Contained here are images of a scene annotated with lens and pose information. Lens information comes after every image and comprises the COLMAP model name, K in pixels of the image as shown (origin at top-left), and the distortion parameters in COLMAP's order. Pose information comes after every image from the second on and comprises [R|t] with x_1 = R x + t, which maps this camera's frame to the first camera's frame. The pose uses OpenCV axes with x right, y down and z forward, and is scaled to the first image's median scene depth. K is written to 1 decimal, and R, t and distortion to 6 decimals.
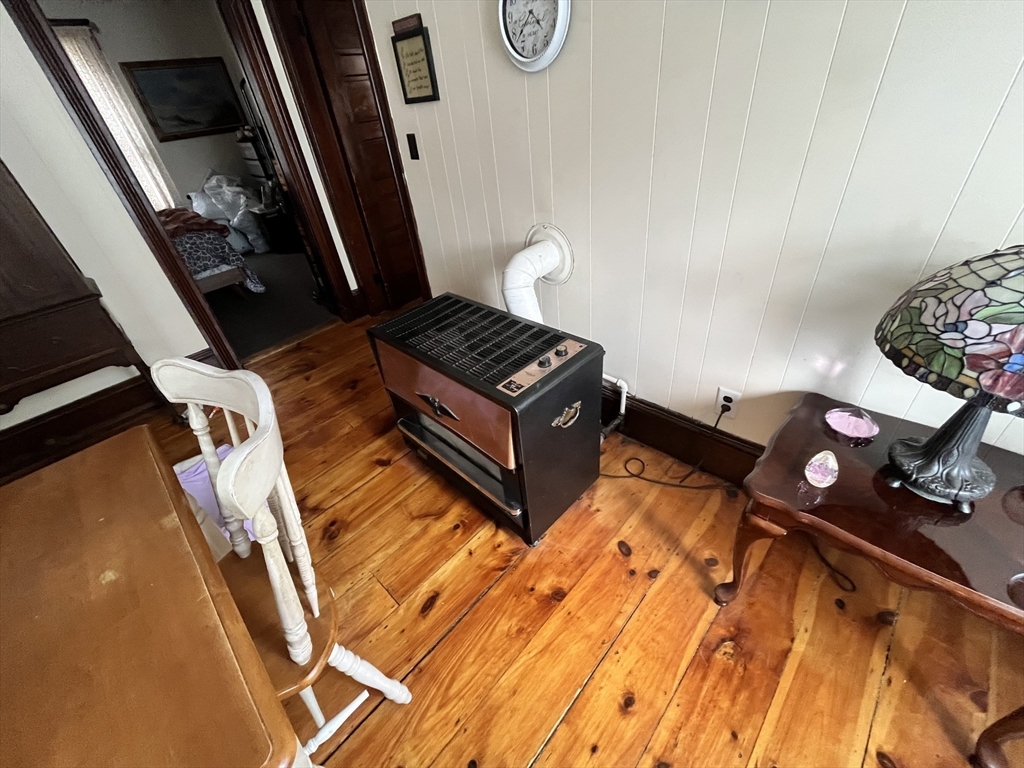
lens RADIAL K [[416.1, 0, 513.5], [0, 416.1, 382.0], [0, 0, 1]] dist [-0.004745, -0.000106]
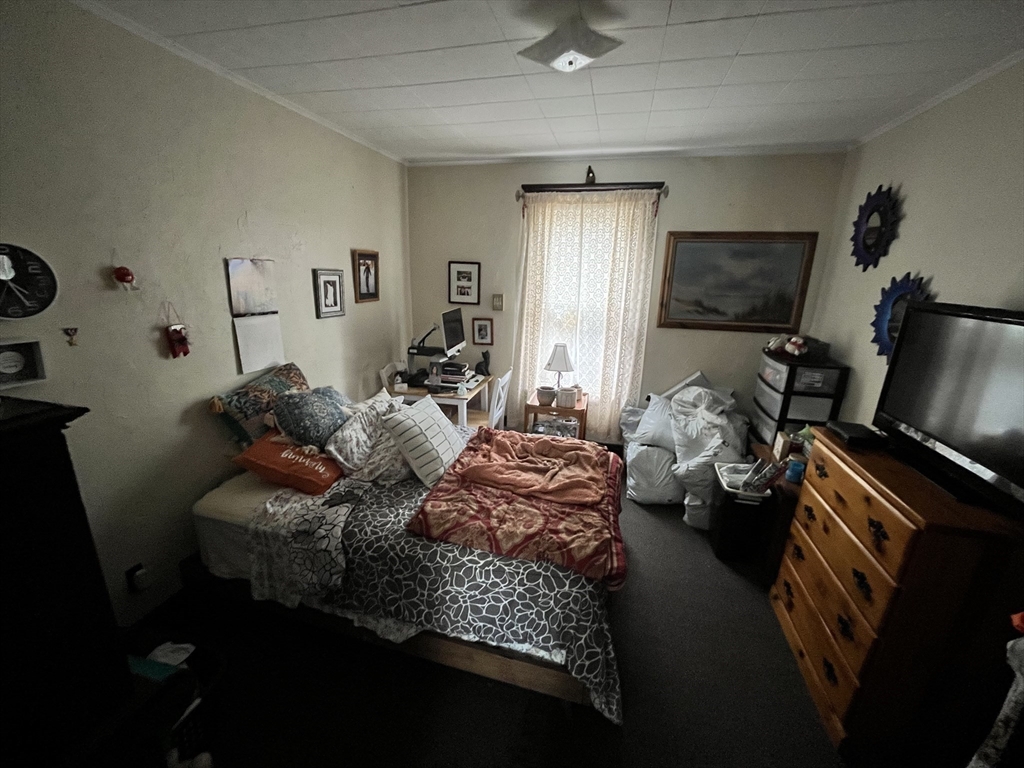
lens RADIAL K [[416.1, 0, 511.0], [0, 416.1, 383.5], [0, 0, 1]] dist [-0.004745, -0.000106]
pose [[0.482739, 0.334903, -0.809199, -0.365311], [-0.571699, 0.820462, -0.001491, -0.354516], [0.663418, 0.463338, 0.587533, 0.458802]]
